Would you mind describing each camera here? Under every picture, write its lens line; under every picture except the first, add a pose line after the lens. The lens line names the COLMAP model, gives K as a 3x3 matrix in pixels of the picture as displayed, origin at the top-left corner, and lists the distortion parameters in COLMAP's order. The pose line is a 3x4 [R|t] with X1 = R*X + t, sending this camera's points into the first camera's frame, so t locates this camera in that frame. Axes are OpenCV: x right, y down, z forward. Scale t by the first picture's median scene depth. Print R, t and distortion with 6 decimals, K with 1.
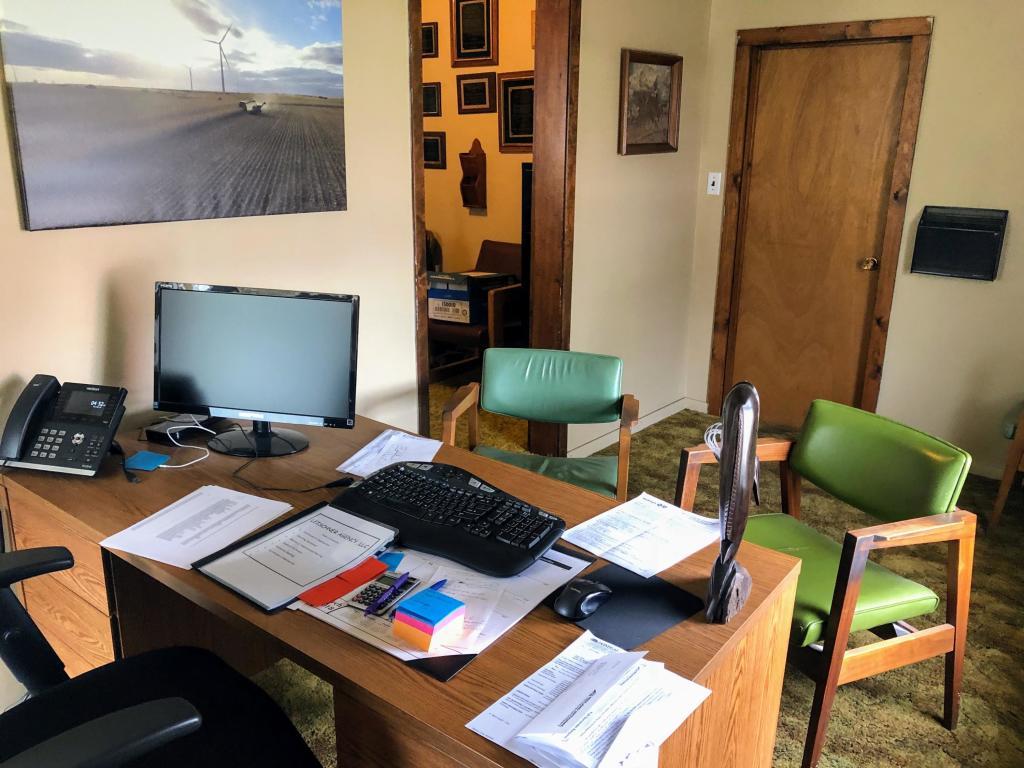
lens RADIAL K [[831.2, 0, 510.2], [0, 831.2, 379.8], [0, 0, 1]] dist [-0.000108, 0.007662]
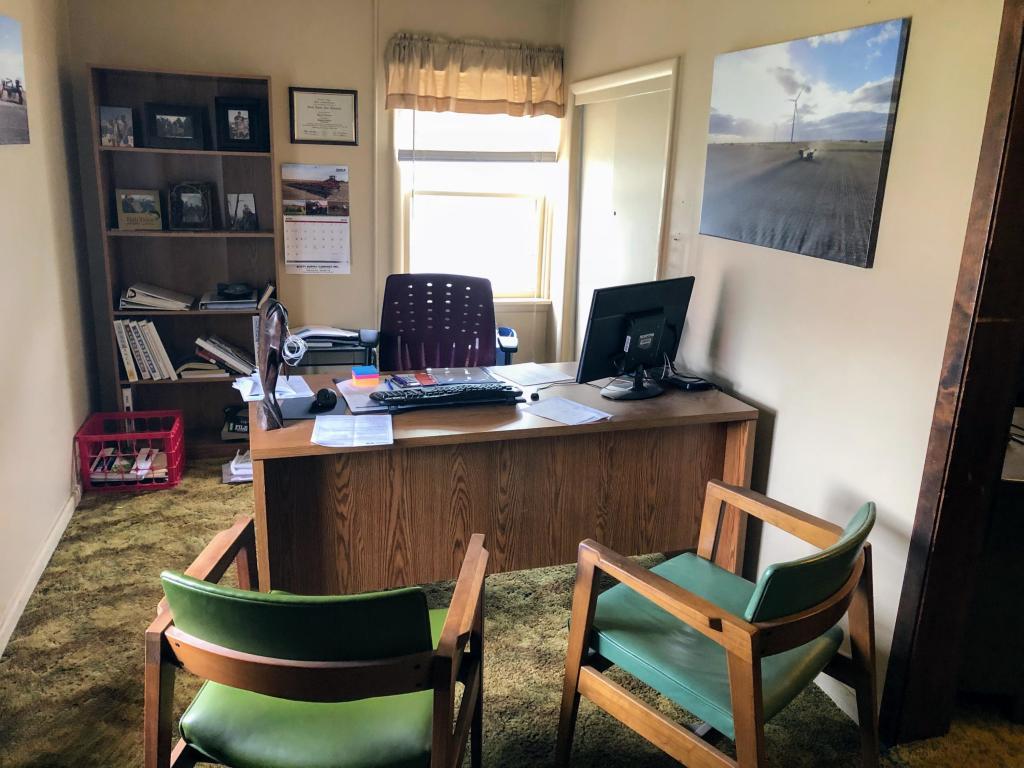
lens RADIAL K [[831.2, 0, 511.5], [0, 831.2, 386.3], [0, 0, 1]] dist [-0.000108, 0.007662]
pose [[-0.585000, 0.187877, -0.788972, 0.813747], [-0.264547, 0.875389, 0.404609, -0.391916], [0.766674, 0.445417, -0.462401, 1.315142]]
